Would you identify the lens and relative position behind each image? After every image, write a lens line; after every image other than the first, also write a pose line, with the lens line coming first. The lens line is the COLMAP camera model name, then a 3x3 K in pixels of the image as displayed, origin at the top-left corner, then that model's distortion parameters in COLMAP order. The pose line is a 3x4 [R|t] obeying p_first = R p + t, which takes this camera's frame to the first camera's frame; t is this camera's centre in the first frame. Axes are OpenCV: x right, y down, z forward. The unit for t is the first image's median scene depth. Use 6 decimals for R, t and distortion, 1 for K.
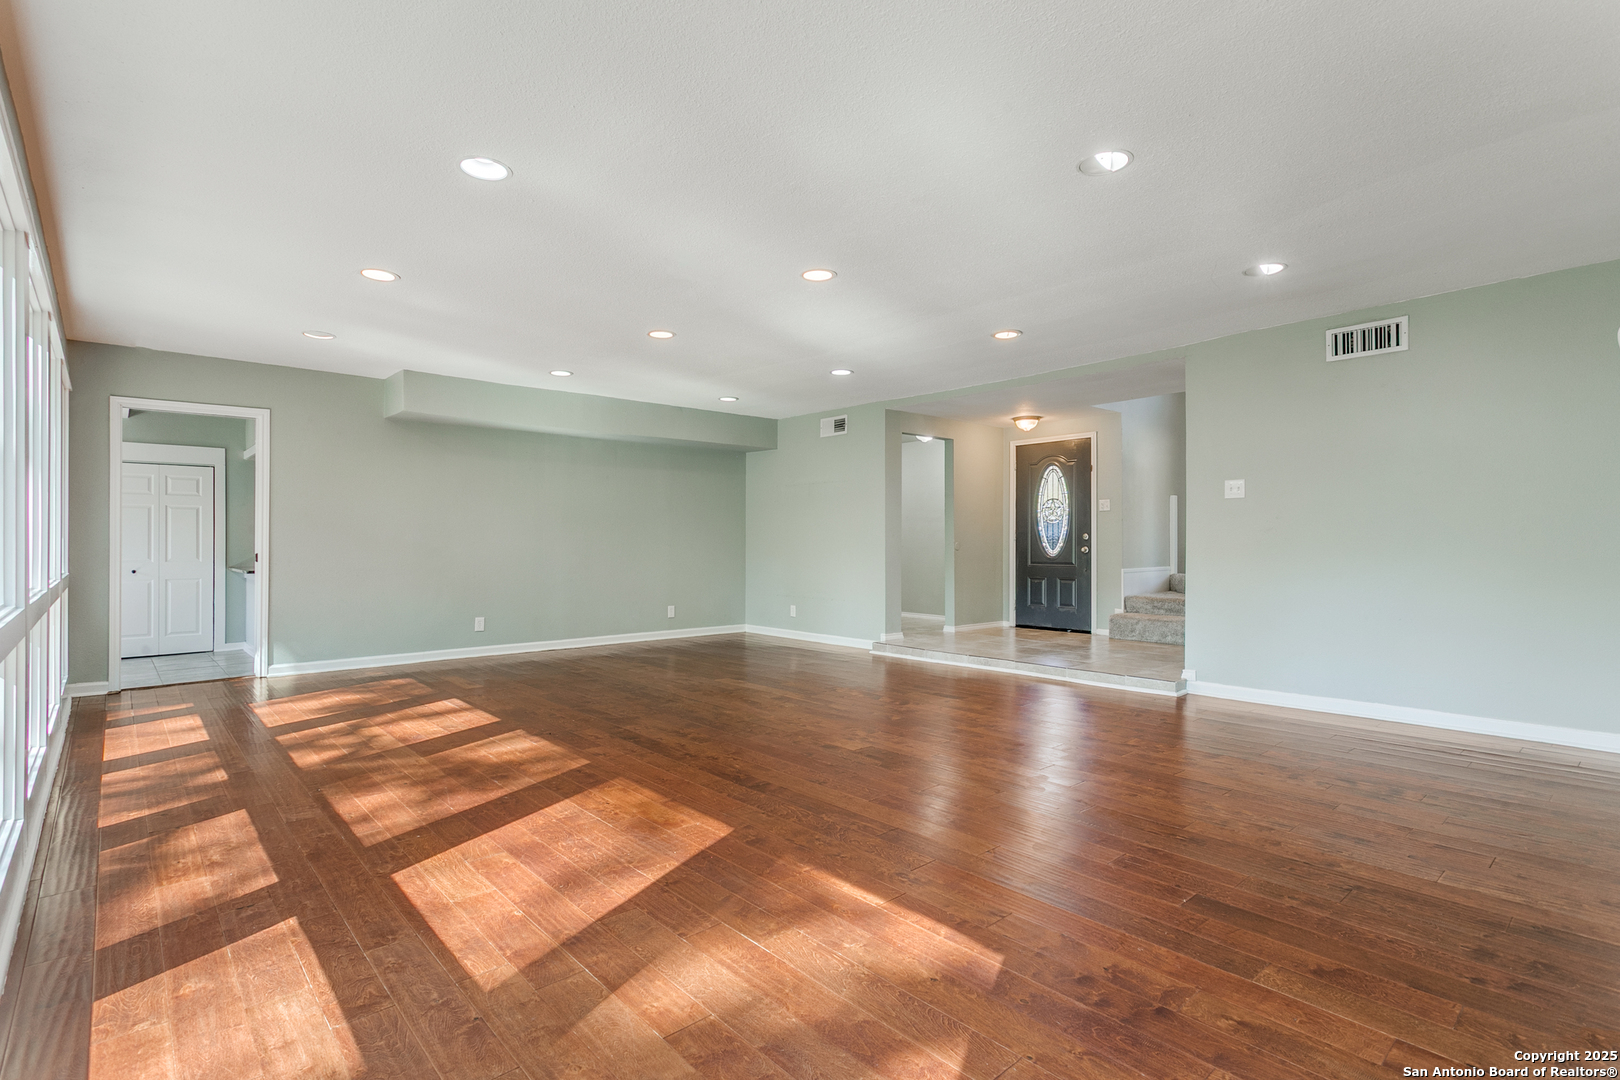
lens RADIAL K [[775.8, 0, 805.4], [0, 775.8, 539.6], [0, 0, 1]] dist [0.002819, 0.001930]
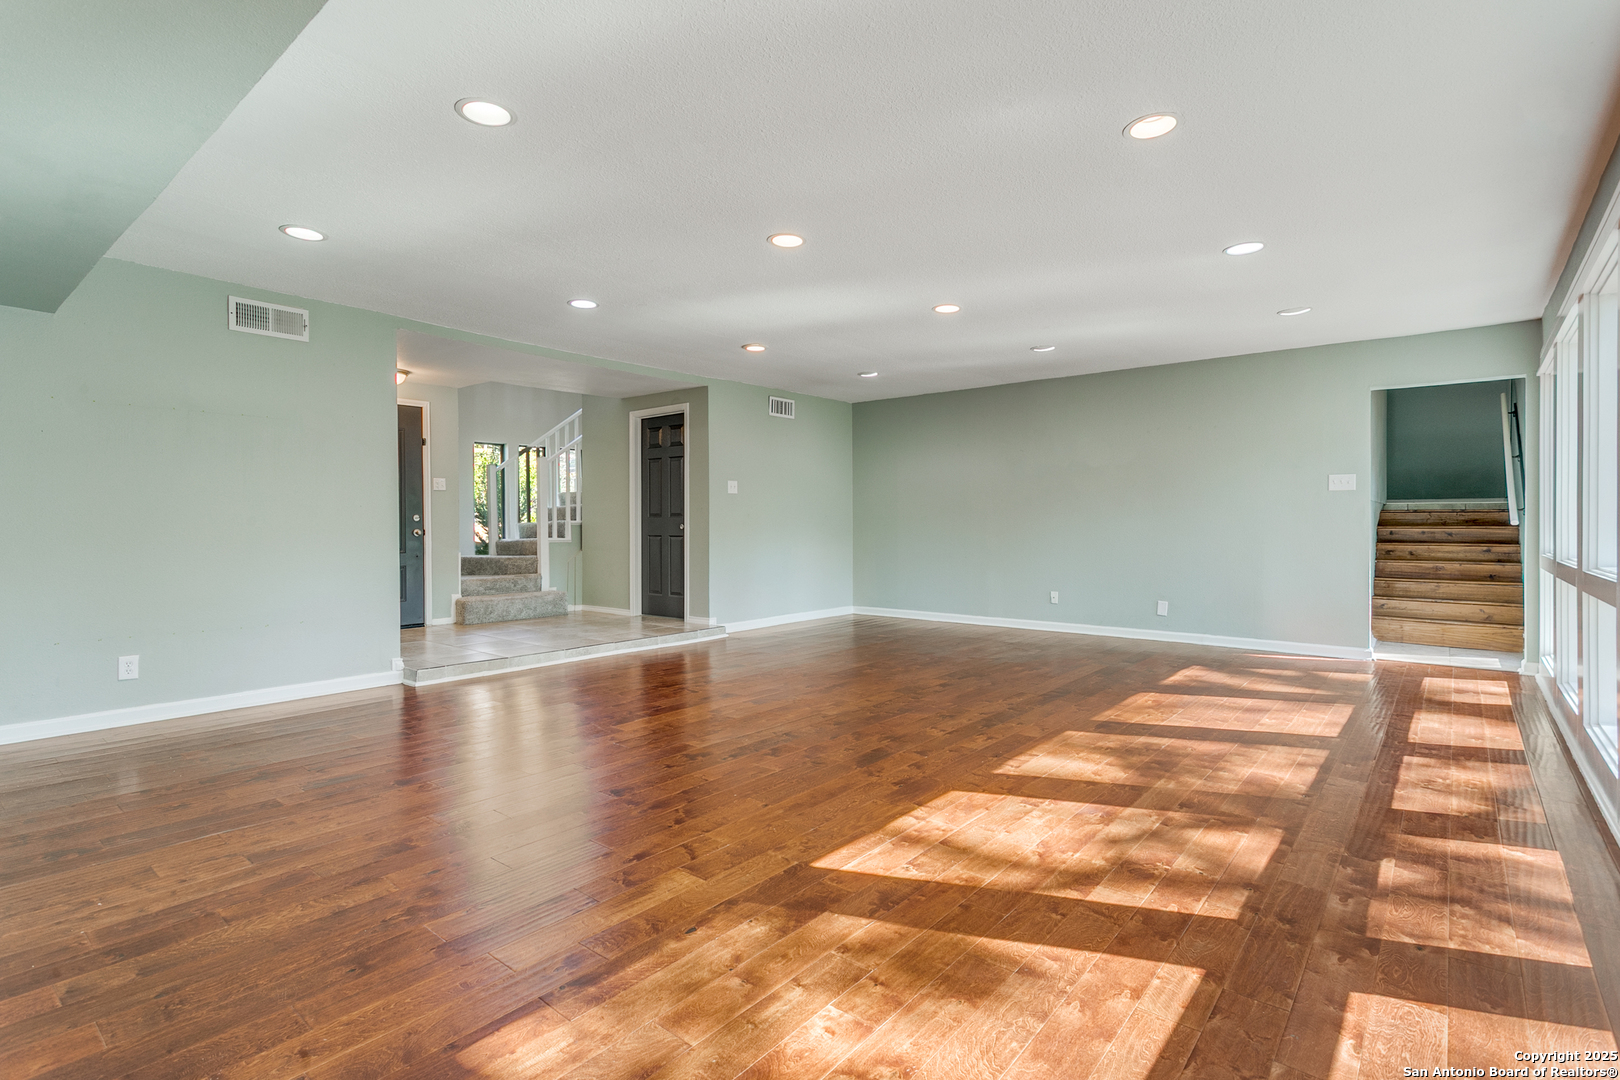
lens RADIAL K [[775.8, 0, 805.1], [0, 775.8, 532.7], [0, 0, 1]] dist [0.002819, 0.001930]
pose [[-0.146441, -0.008218, 0.989185, -1.346167], [-0.002573, 0.999965, 0.007927, 0.011931], [-0.989216, -0.001384, -0.146457, 1.605750]]
